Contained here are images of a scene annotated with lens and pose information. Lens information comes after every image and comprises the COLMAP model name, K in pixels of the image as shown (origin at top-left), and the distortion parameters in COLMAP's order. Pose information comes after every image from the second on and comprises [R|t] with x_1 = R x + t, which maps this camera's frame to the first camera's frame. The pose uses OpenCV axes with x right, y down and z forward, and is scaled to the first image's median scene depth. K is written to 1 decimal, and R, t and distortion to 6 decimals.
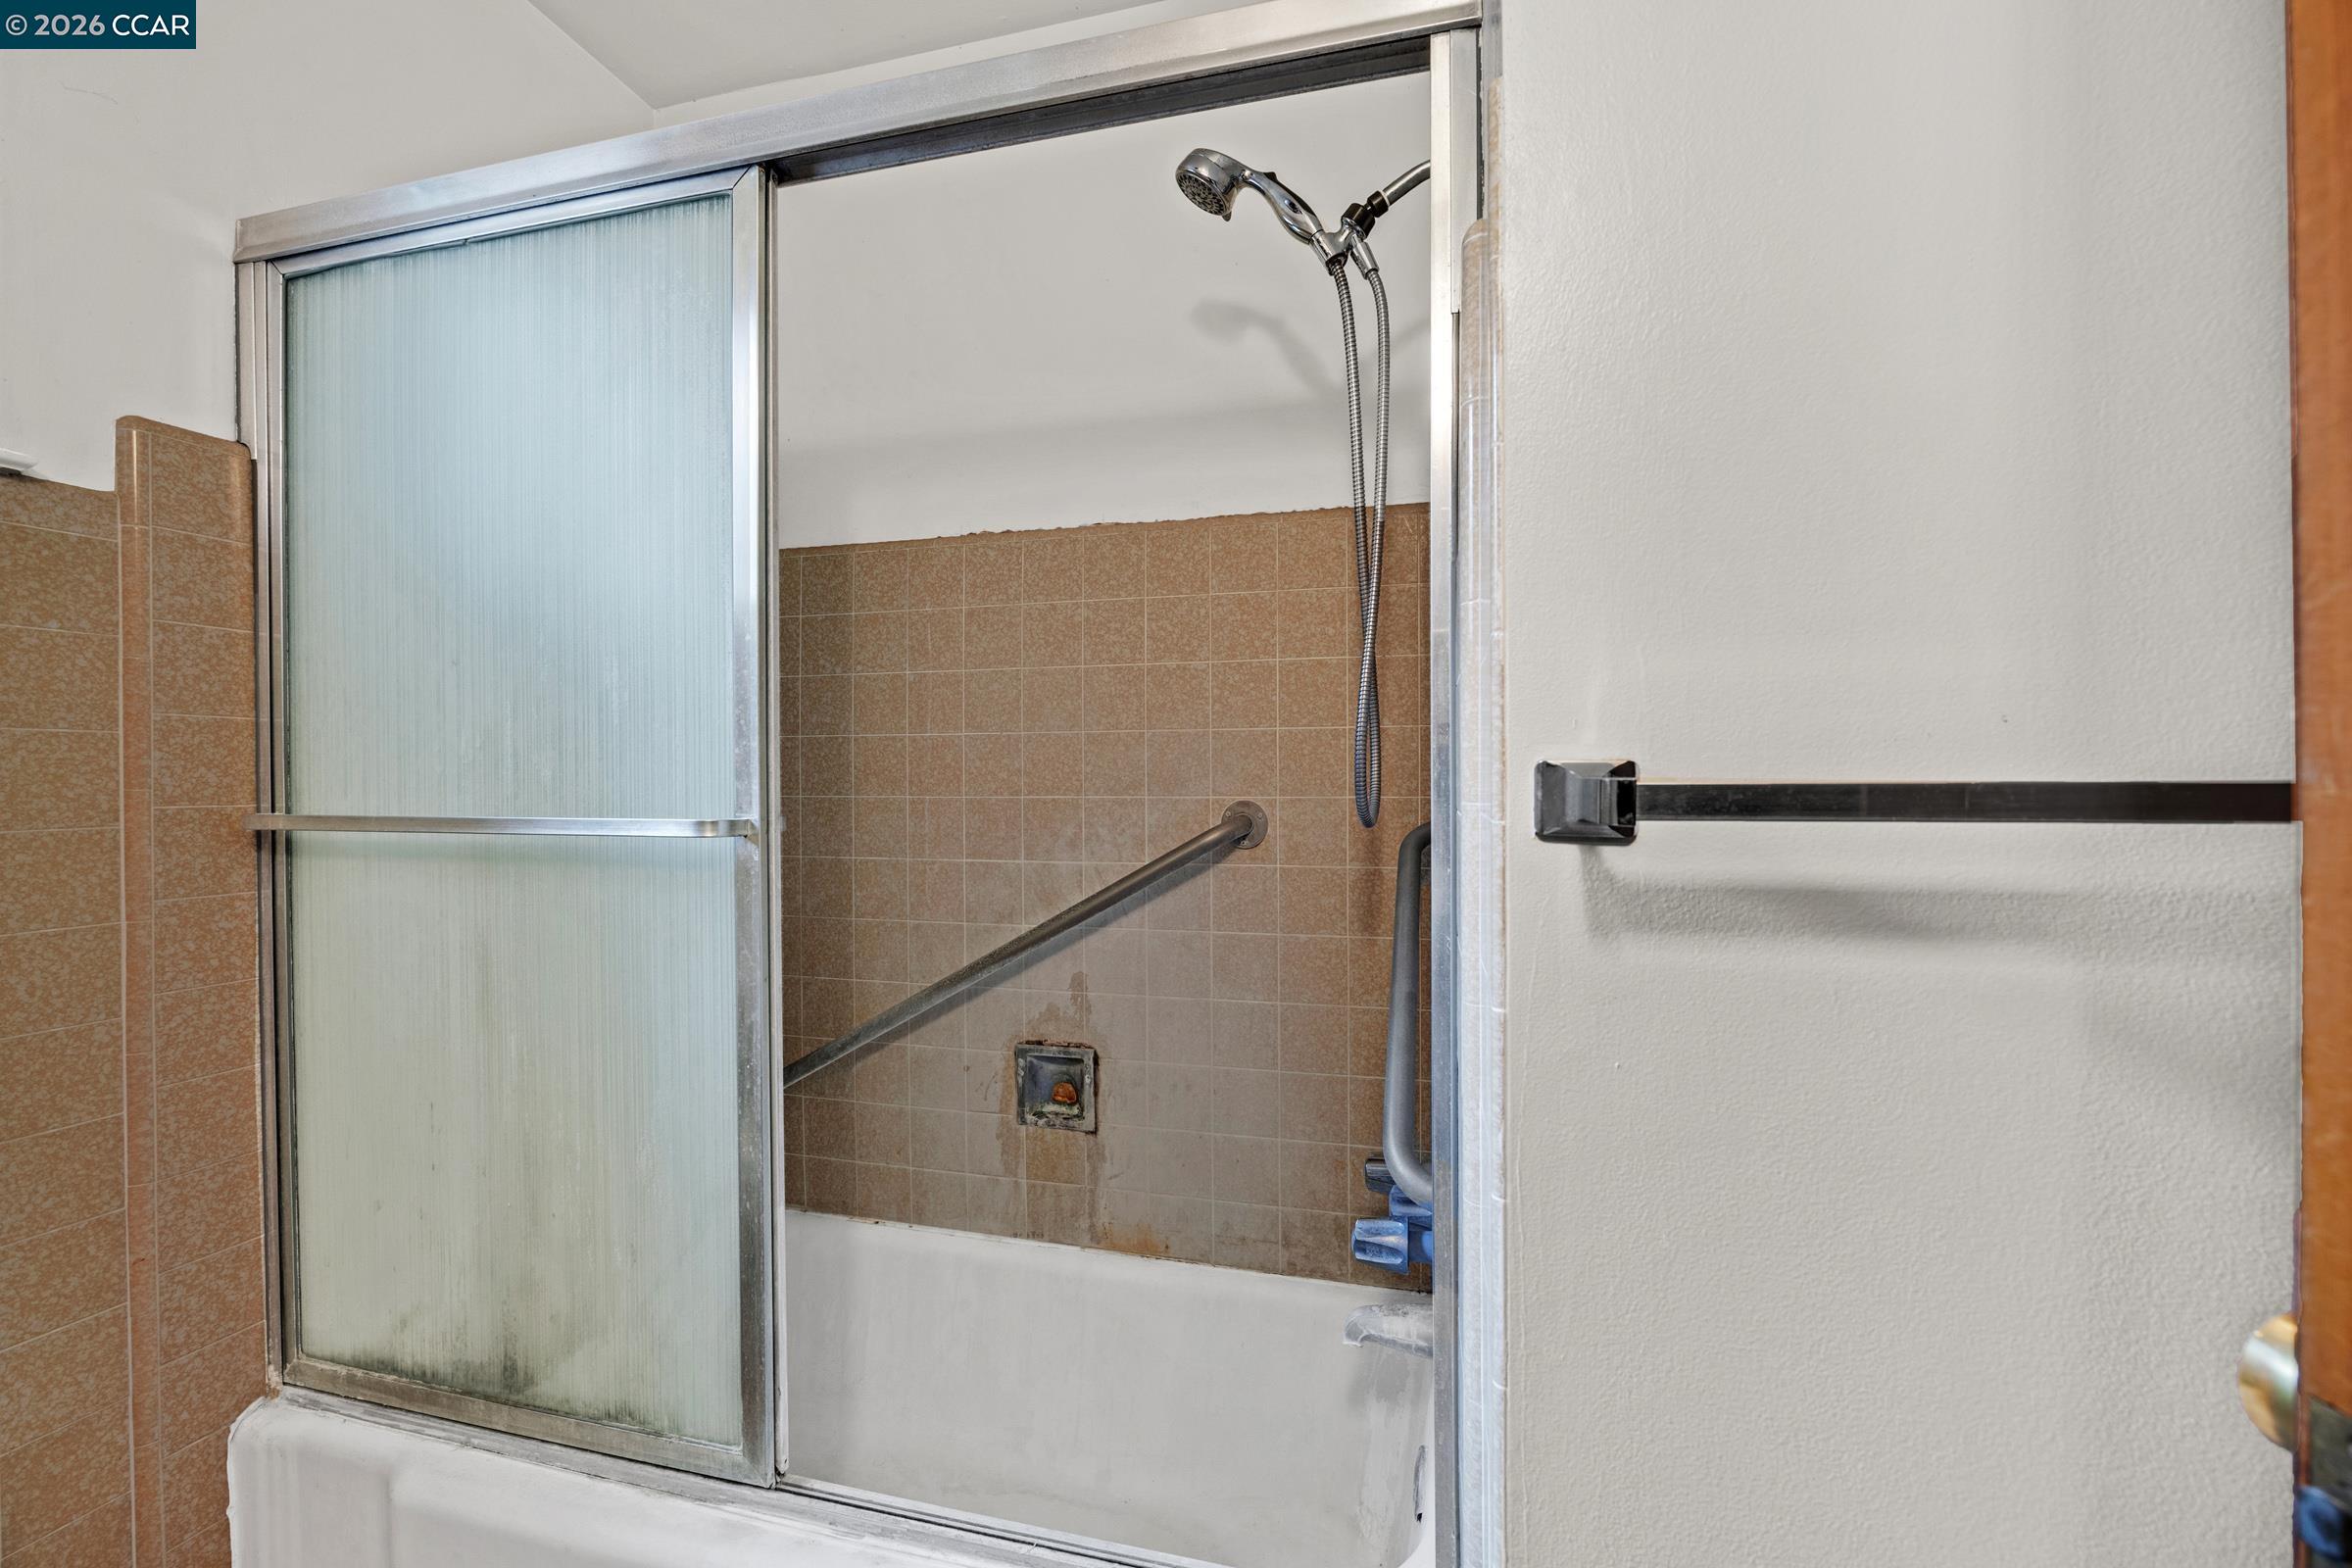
lens RADIAL K [[977.7, 0, 1177.9], [0, 977.7, 785.1], [0, 0, 1]] dist [-0.014319, 0.001534]
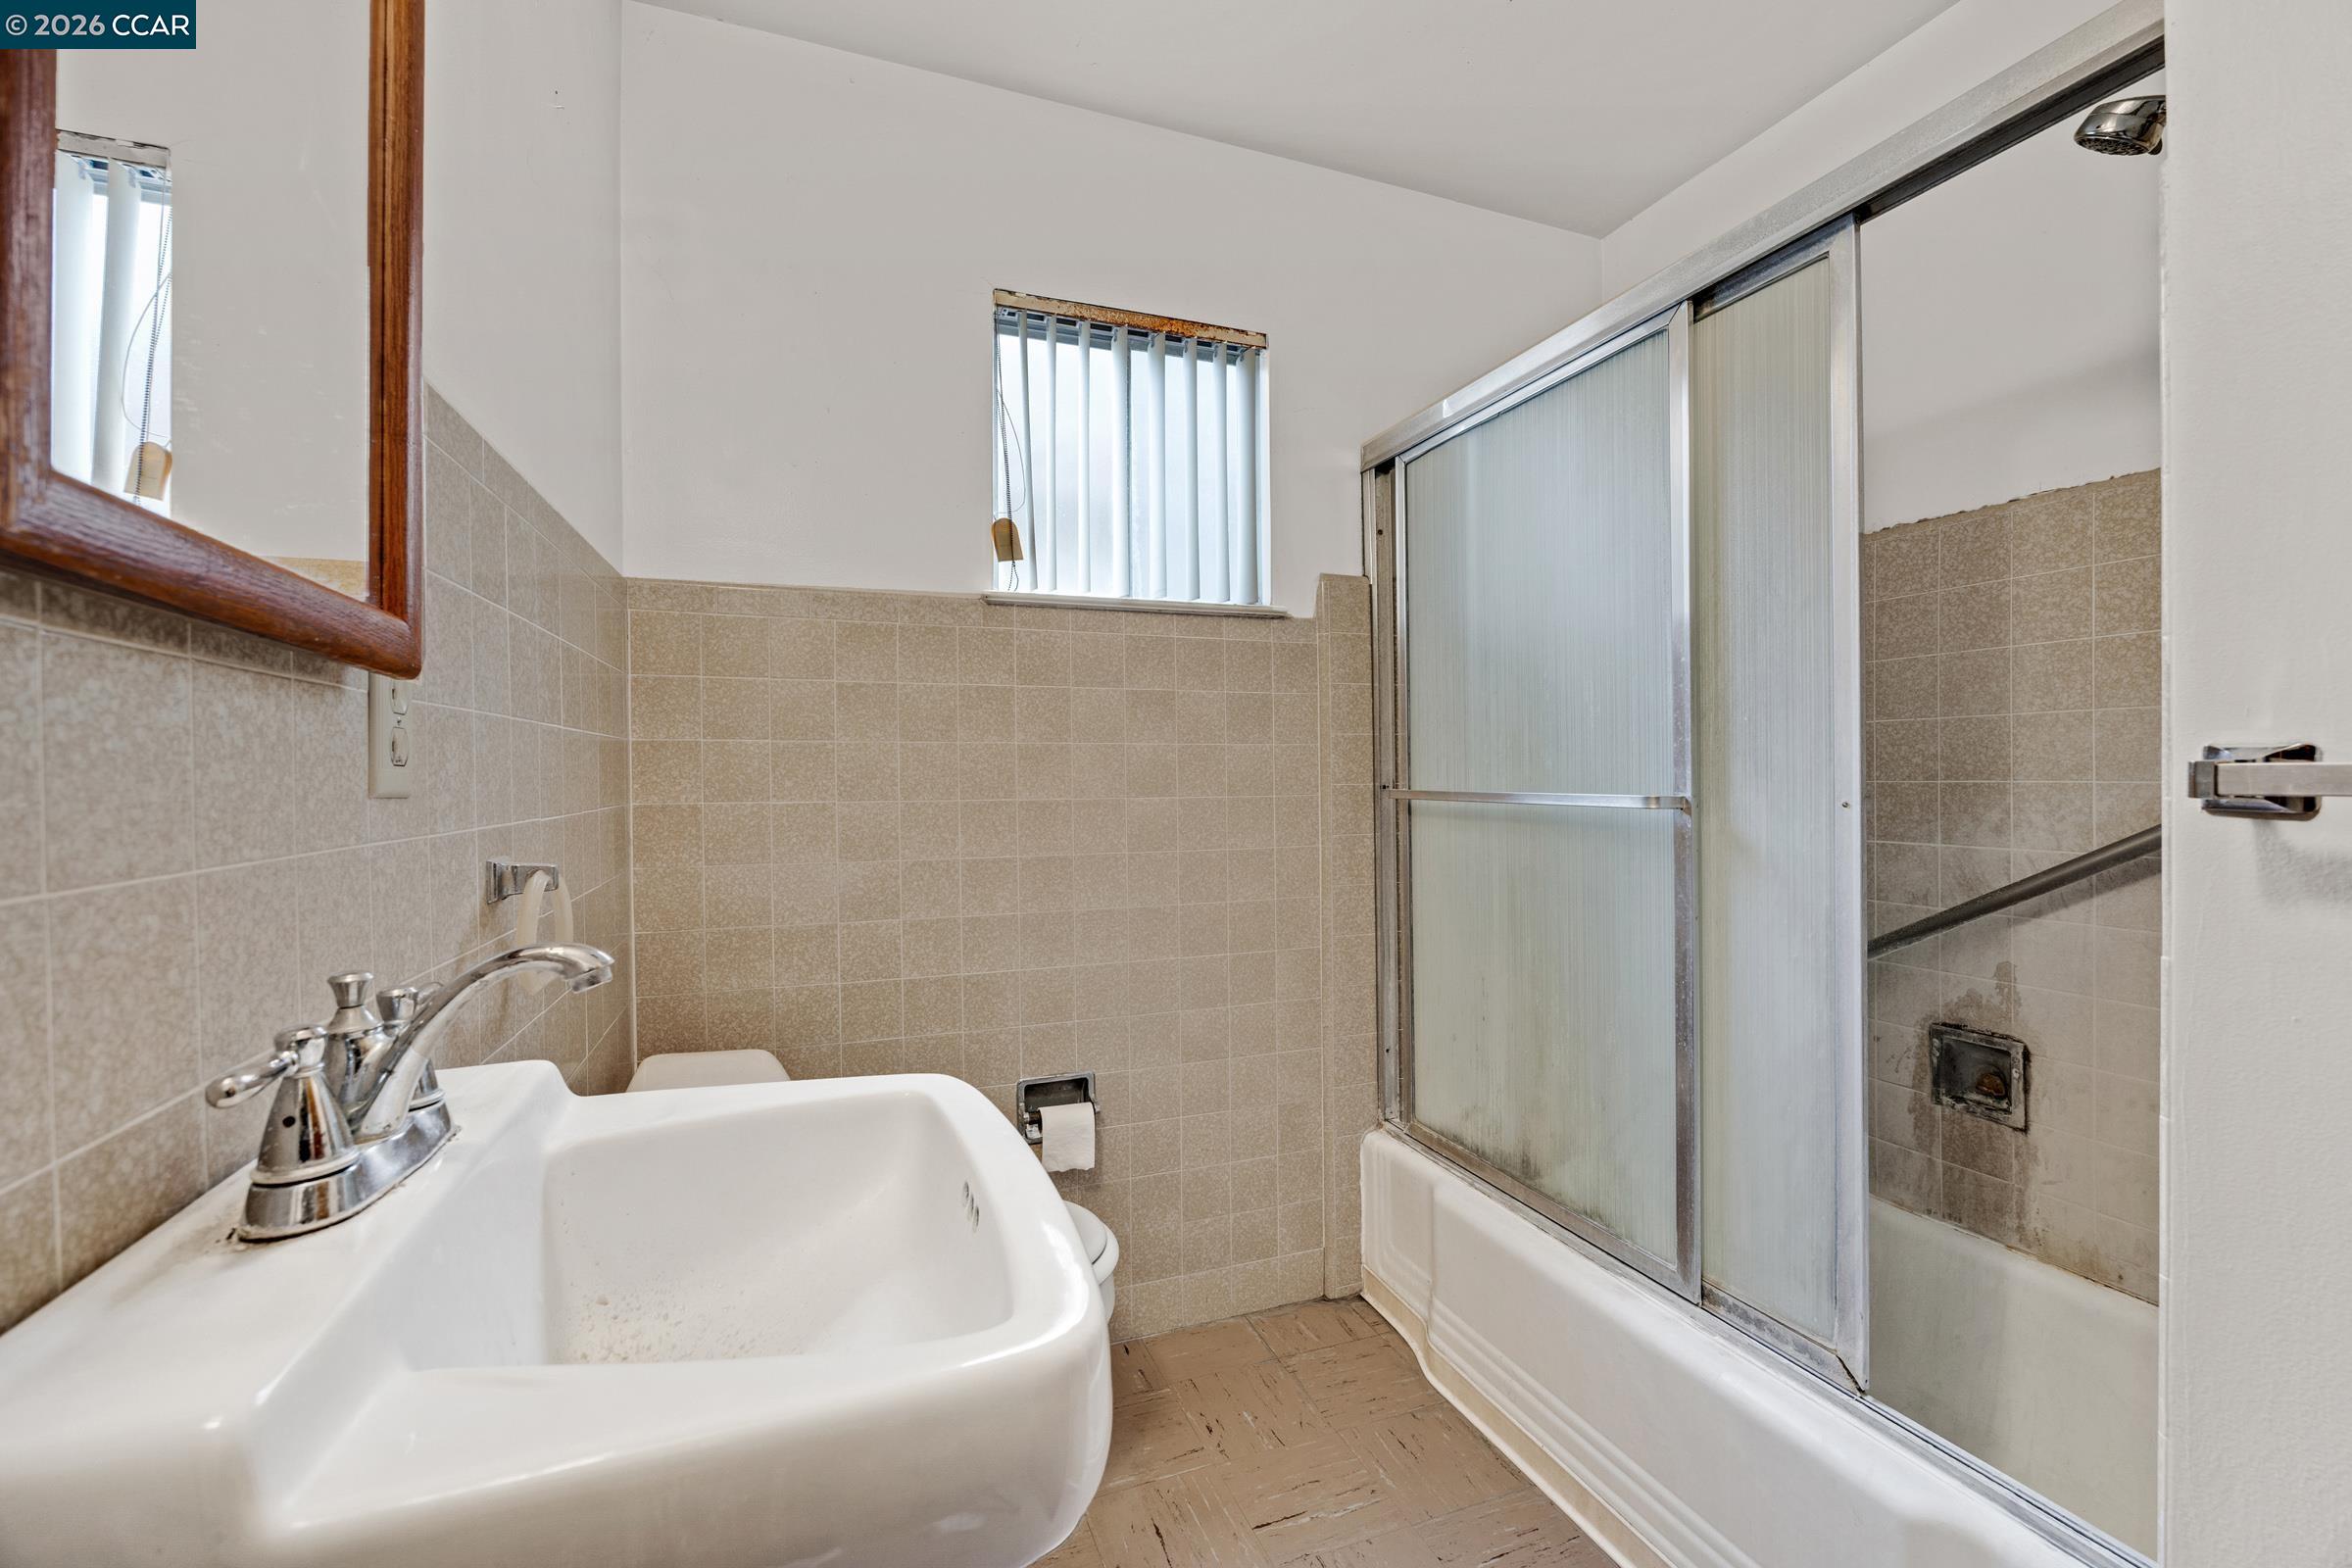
lens RADIAL K [[977.7, 0, 1178.2], [0, 977.7, 777.1], [0, 0, 1]] dist [-0.014319, 0.001534]
pose [[0.578982, -0.000009, -0.815340, 0.209069], [0.004286, 0.999986, 0.003033, 0.001275], [0.815329, -0.005250, 0.578974, -0.230325]]
